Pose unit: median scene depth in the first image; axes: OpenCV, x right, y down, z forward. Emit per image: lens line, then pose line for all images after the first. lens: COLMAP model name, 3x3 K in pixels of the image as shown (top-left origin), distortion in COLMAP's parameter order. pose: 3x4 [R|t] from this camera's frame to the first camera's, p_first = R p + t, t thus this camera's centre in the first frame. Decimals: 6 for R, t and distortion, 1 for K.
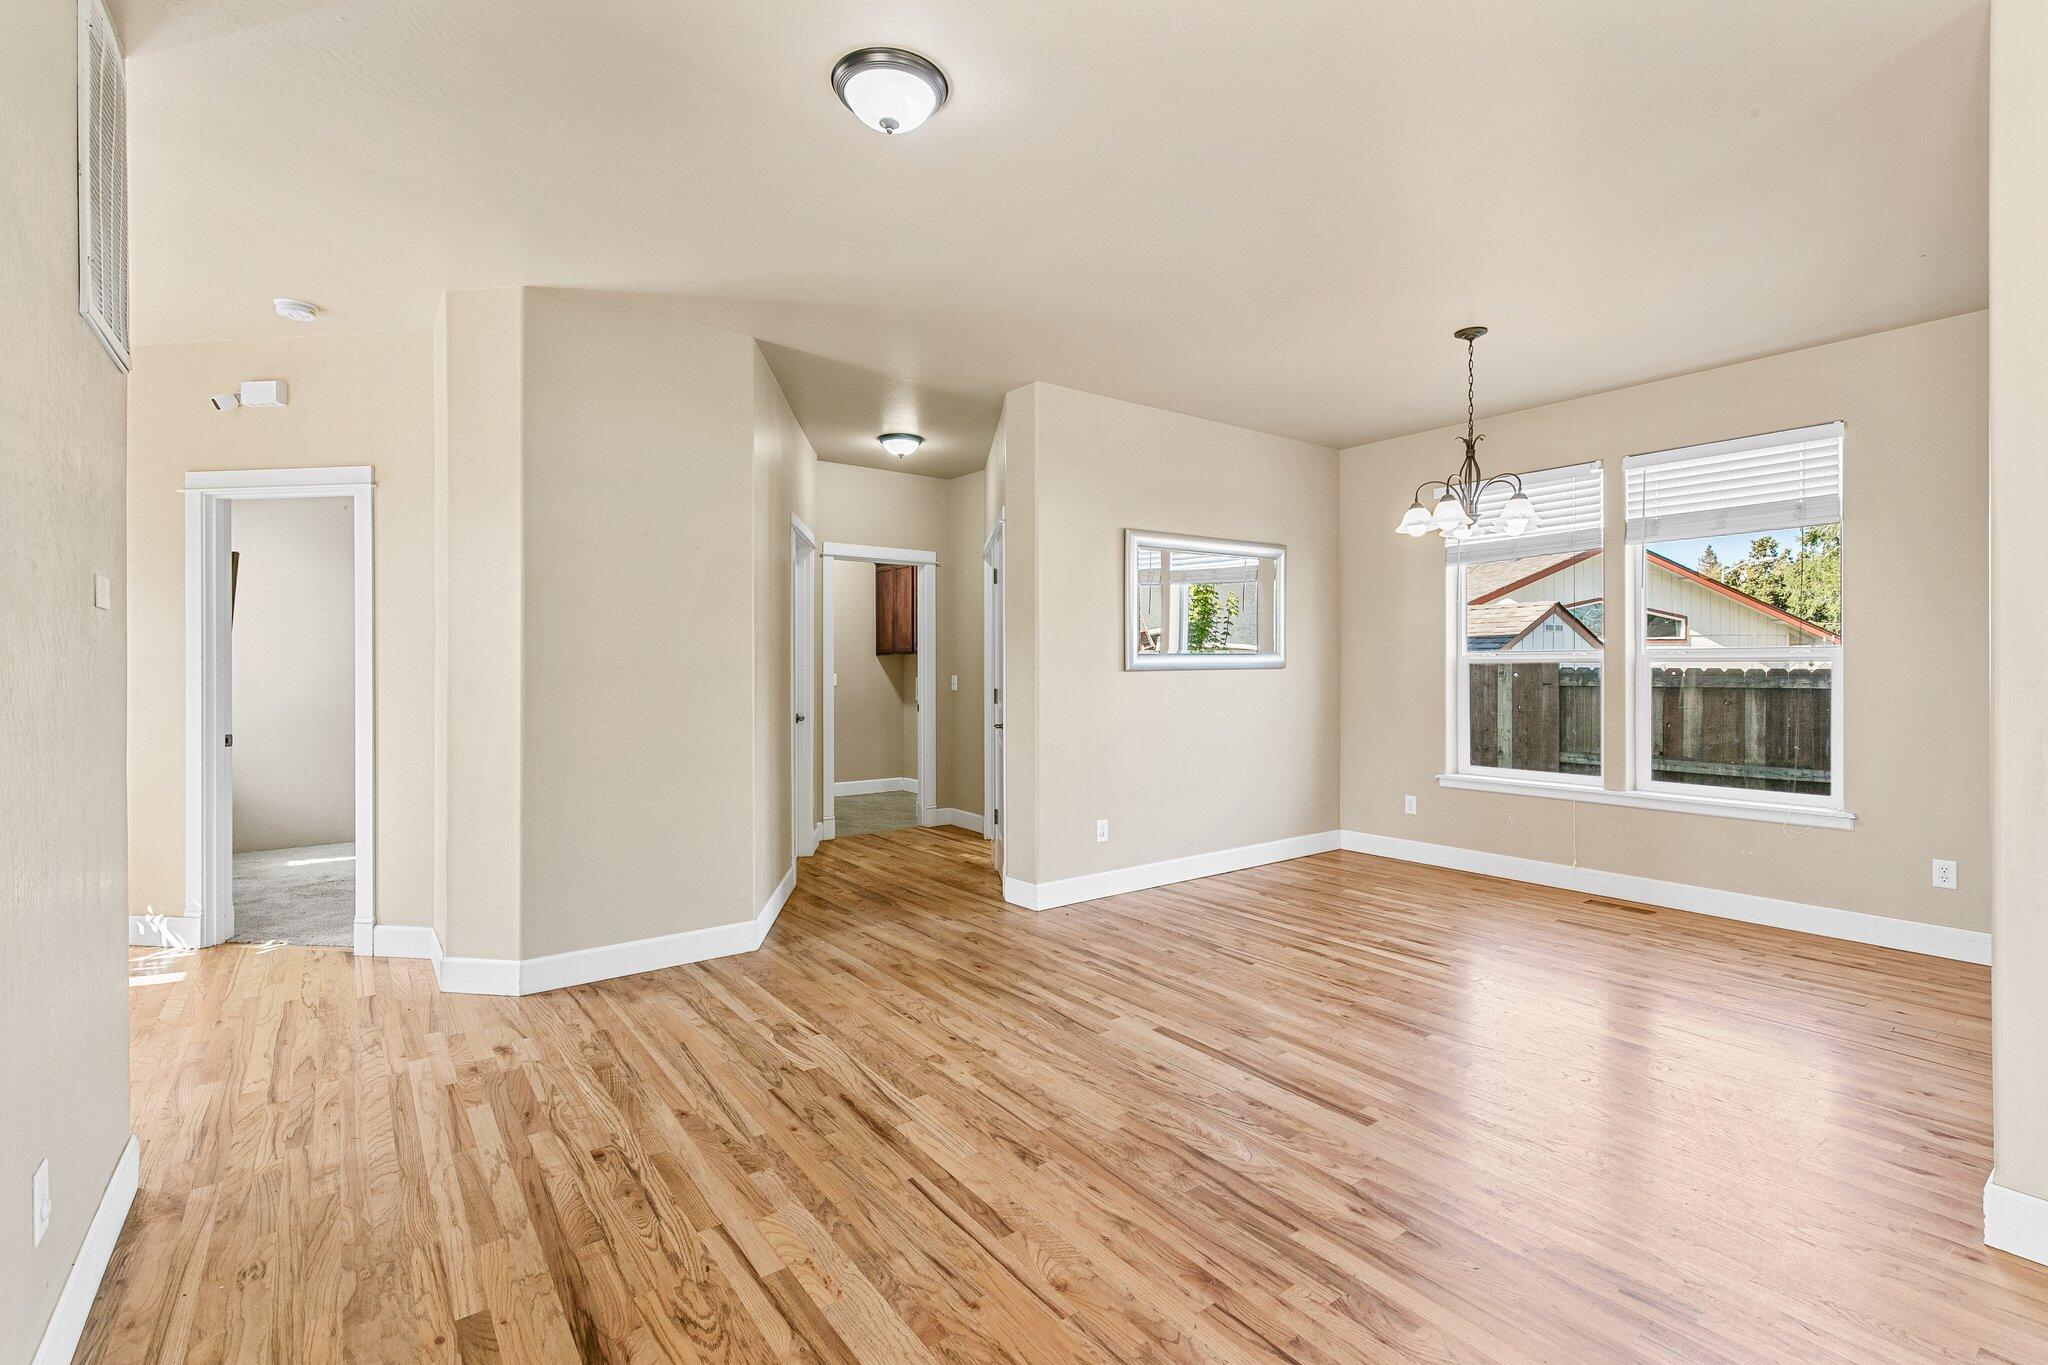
lens RADIAL K [[920.2, 0, 1042.8], [0, 920.2, 656.4], [0, 0, 1]] dist [0.004776, -0.001451]
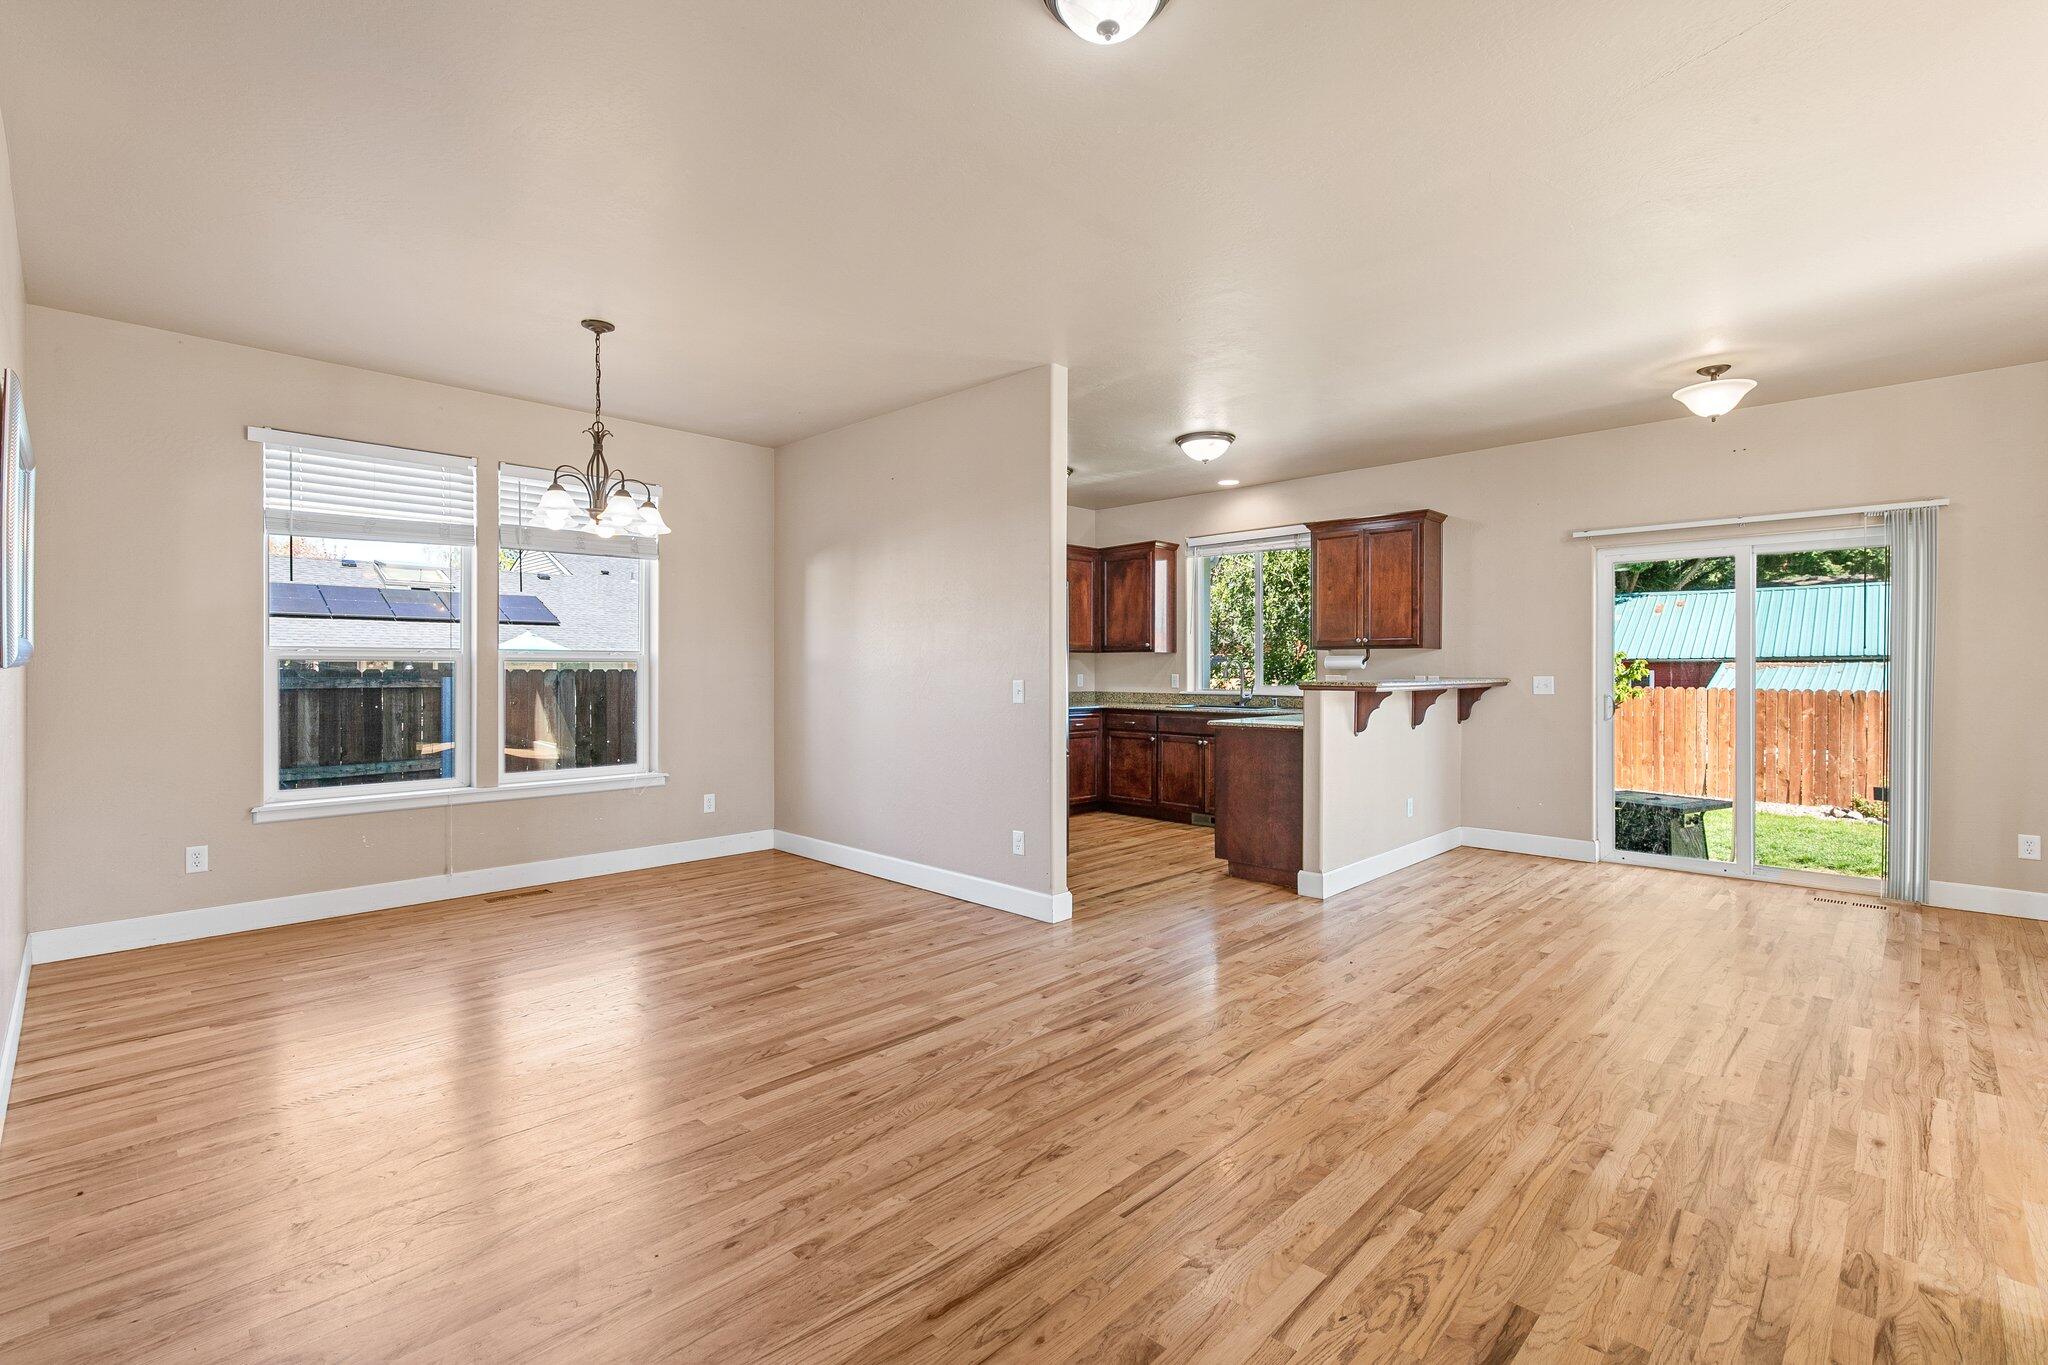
lens RADIAL K [[920.2, 0, 1026.5], [0, 920.2, 673.8], [0, 0, 1]] dist [0.004776, -0.001451]
pose [[-0.144782, -0.002406, 0.989461, -0.679844], [-0.010615, 0.999943, 0.000878, 0.018929], [-0.989407, -0.010376, -0.144800, 0.810264]]
